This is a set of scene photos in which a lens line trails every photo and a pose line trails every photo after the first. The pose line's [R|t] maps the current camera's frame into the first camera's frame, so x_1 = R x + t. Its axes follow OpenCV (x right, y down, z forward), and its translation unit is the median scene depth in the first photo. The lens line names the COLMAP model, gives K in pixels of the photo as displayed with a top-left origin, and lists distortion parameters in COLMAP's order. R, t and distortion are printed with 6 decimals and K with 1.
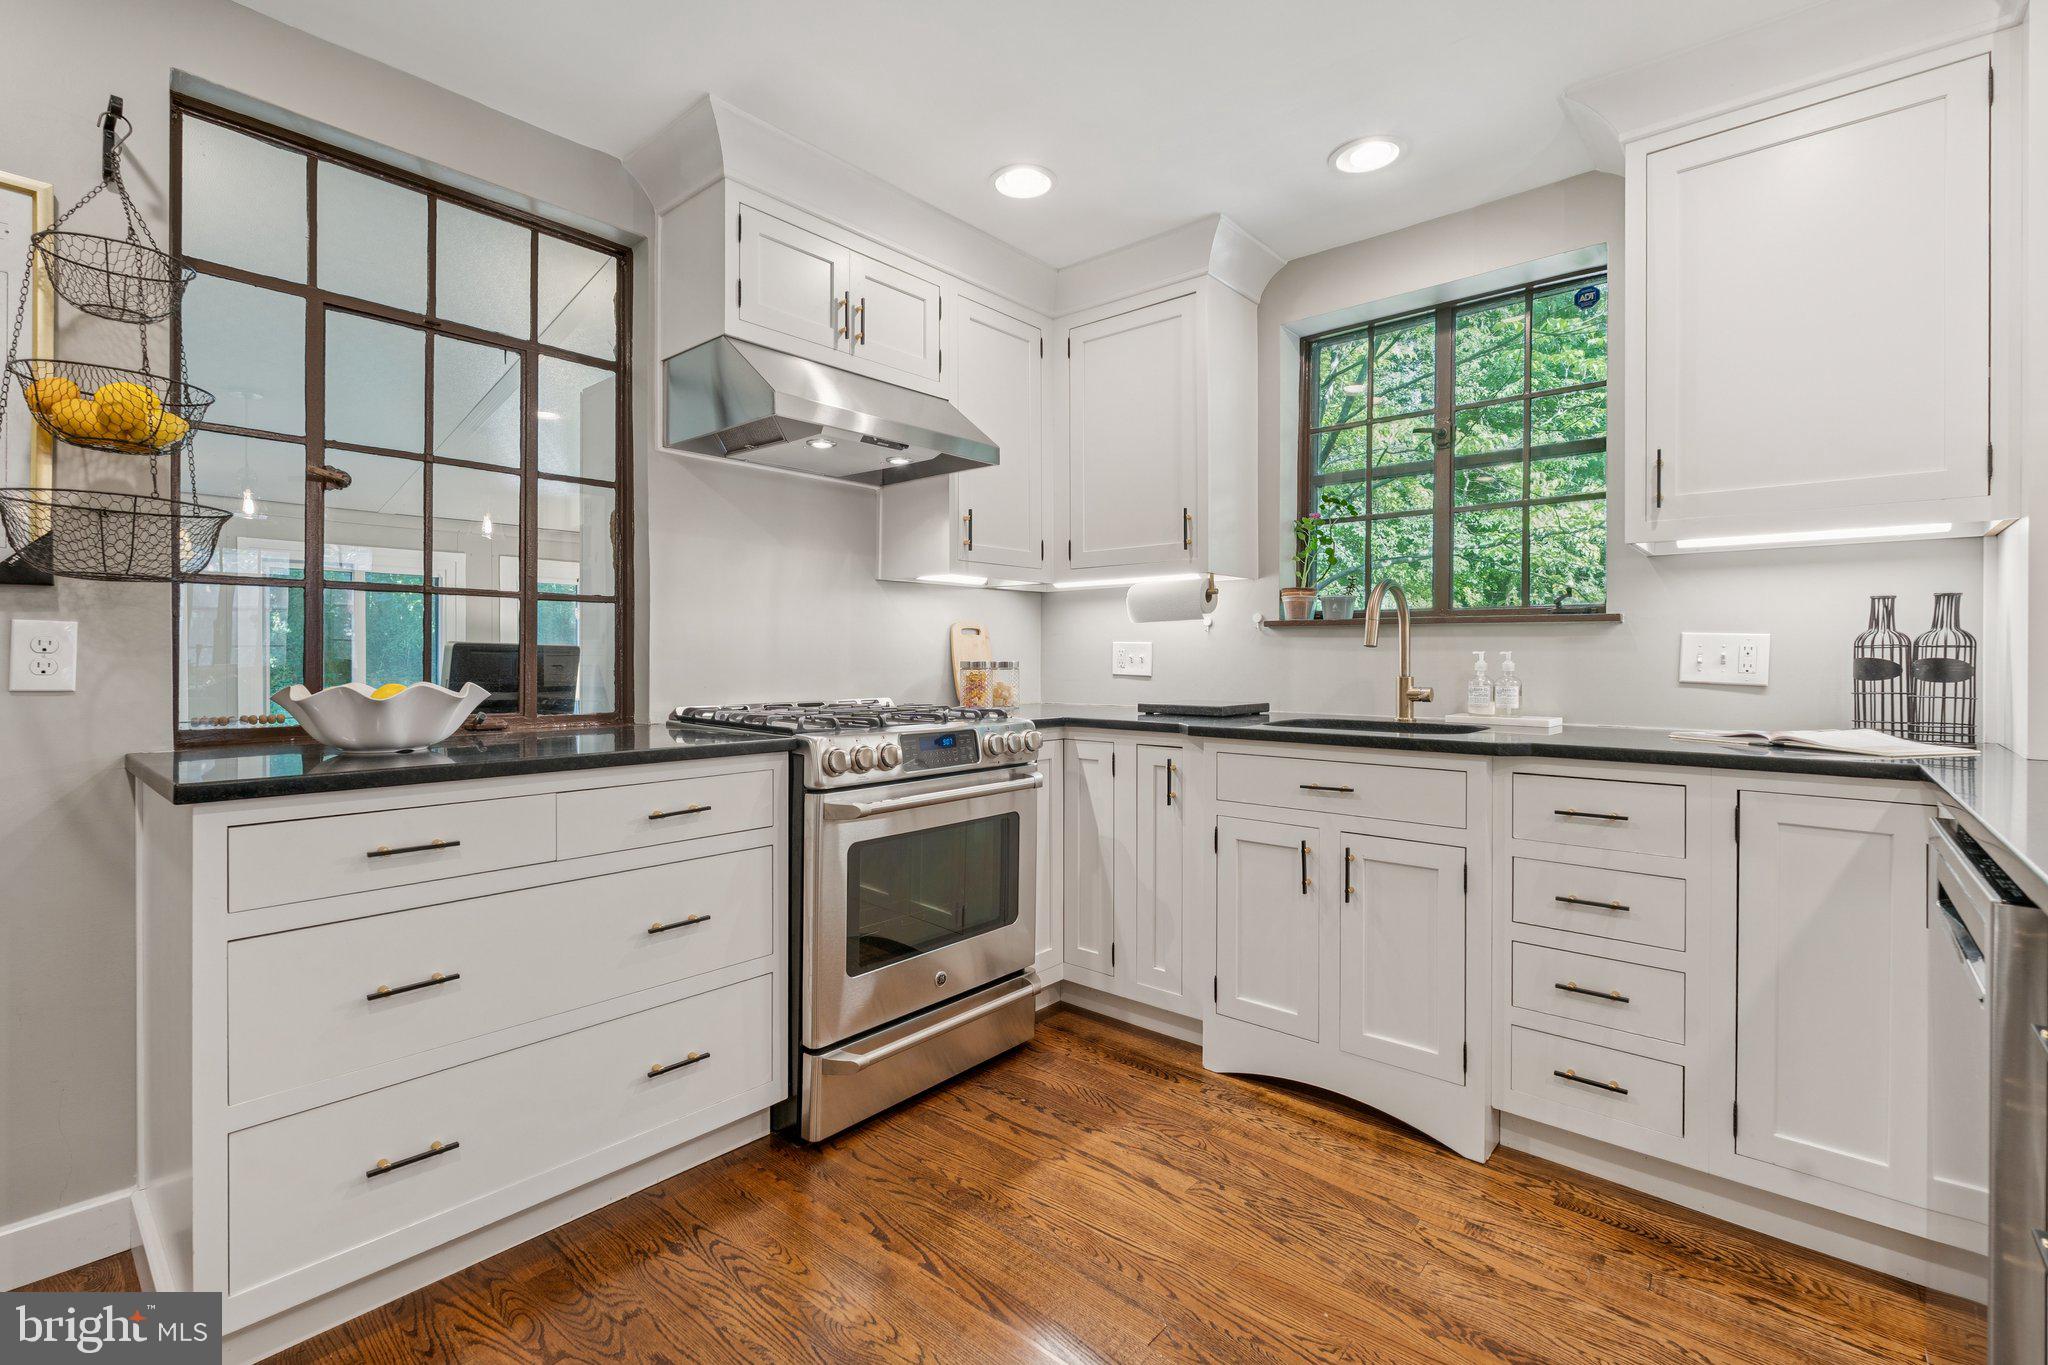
lens RADIAL K [[914.7, 0, 1018.0], [0, 914.7, 663.7], [0, 0, 1]] dist [-0.002346, -0.000245]
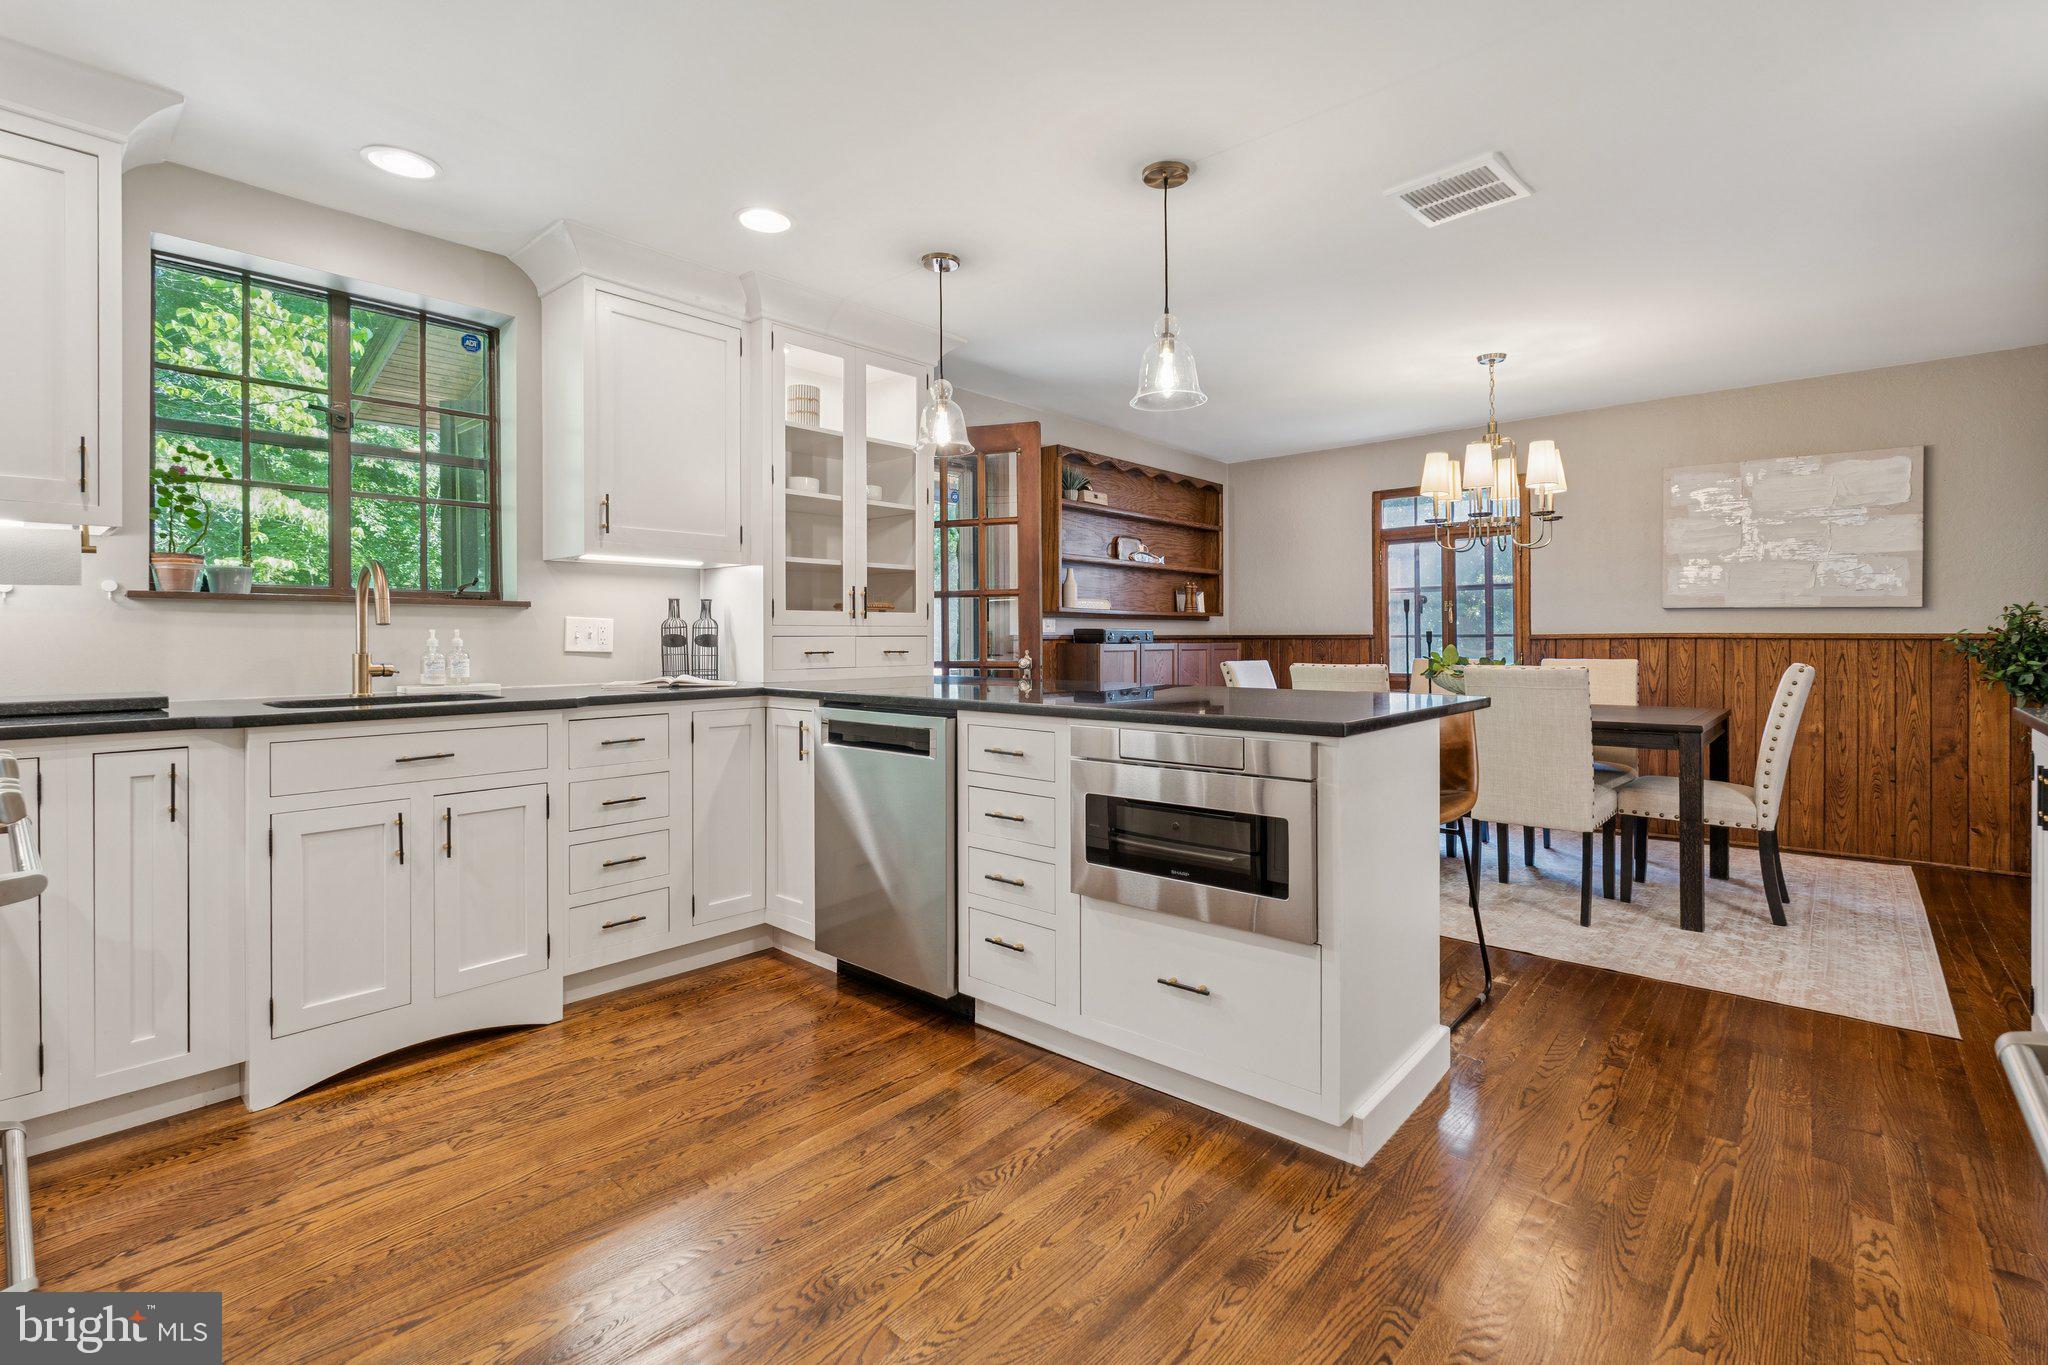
lens RADIAL K [[914.7, 0, 1025.9], [0, 914.7, 634.9], [0, 0, 1]] dist [-0.002346, -0.000245]
pose [[0.005688, -0.003529, 0.999978, -0.696862], [0.008636, 0.999957, 0.003480, -0.004878], [-0.999947, 0.008616, 0.005718, 0.279315]]
